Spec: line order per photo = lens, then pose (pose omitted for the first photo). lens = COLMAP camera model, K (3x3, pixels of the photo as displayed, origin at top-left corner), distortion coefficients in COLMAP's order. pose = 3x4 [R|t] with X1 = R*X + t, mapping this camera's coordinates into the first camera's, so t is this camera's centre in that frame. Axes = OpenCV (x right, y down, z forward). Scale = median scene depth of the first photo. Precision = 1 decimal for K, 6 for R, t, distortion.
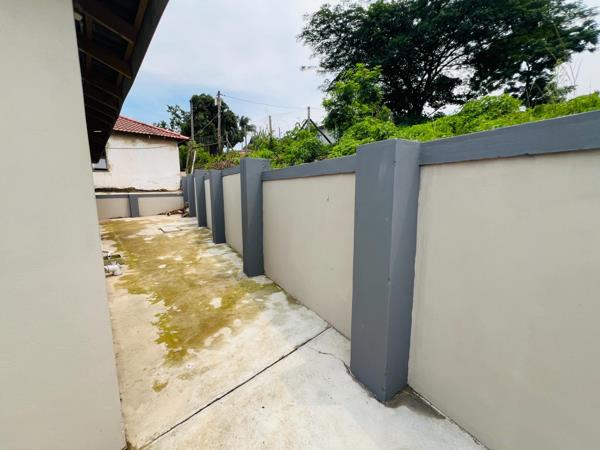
lens RADIAL K [[239.9, 0, 300.0], [0, 239.9, 225.0], [0, 0, 1]] dist [-0.003900, 0.001008]
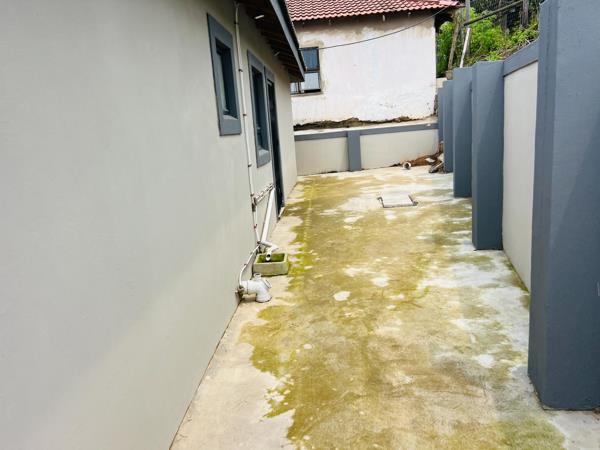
lens RADIAL K [[451.0, 0, 304.0], [0, 451.0, 222.4], [0, 0, 1]] dist [0.055778, -0.067602]
pose [[0.715420, 0.094597, -0.692262, -0.022082], [-0.027527, 0.993839, 0.107359, -0.028073], [0.698153, -0.057751, 0.713616, 0.169513]]
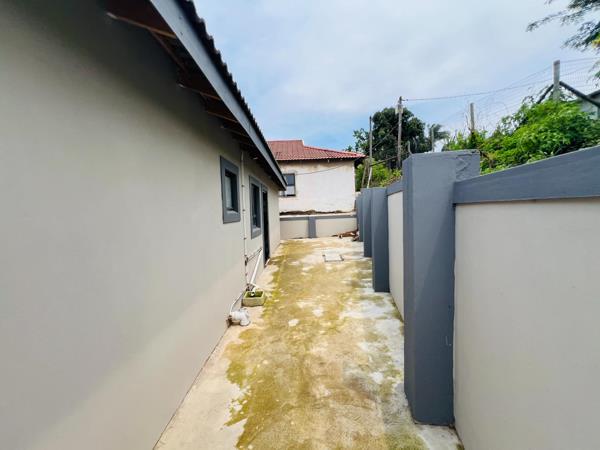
lens RADIAL K [[239.9, 0, 300.0], [0, 239.9, 225.0], [0, 0, 1]] dist [-0.003900, 0.001008]
pose [[0.744428, 0.014900, -0.667537, -0.033972], [-0.061334, 0.997050, -0.046144, -0.046872], [0.664880, 0.075293, 0.743146, 0.216218]]
